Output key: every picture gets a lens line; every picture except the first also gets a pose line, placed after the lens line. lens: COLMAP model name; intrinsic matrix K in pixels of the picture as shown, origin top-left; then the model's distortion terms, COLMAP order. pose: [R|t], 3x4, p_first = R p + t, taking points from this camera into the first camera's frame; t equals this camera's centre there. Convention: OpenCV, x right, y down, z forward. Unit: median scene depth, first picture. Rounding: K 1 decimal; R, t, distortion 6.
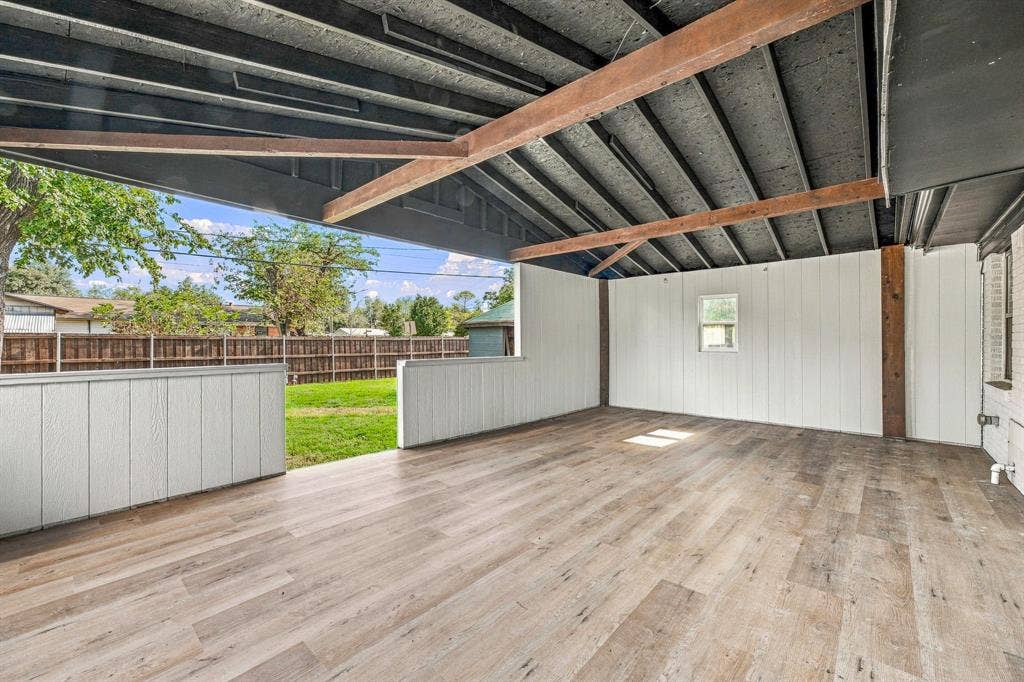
lens RADIAL K [[418.9, 0, 523.3], [0, 418.9, 334.8], [0, 0, 1]] dist [0.000813, 0.000211]
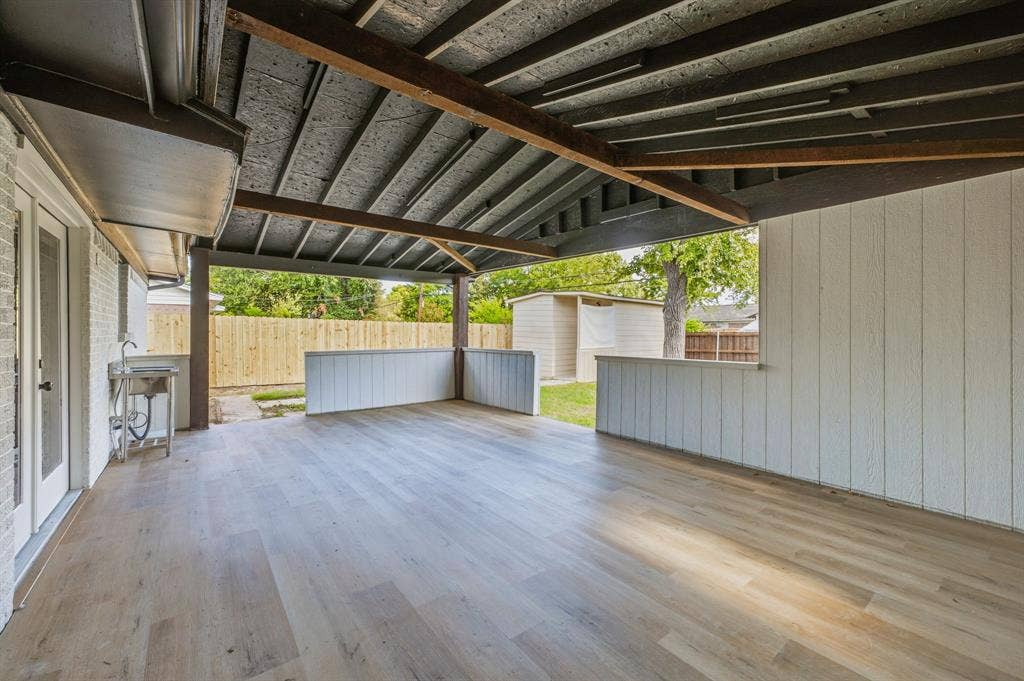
lens RADIAL K [[418.9, 0, 523.3], [0, 418.9, 334.3], [0, 0, 1]] dist [0.000813, 0.000211]
pose [[-0.182147, 0.001087, -0.983271, 1.002558], [0.003268, 0.999995, 0.000500, -0.003777], [0.983266, -0.003122, -0.182150, 1.085631]]
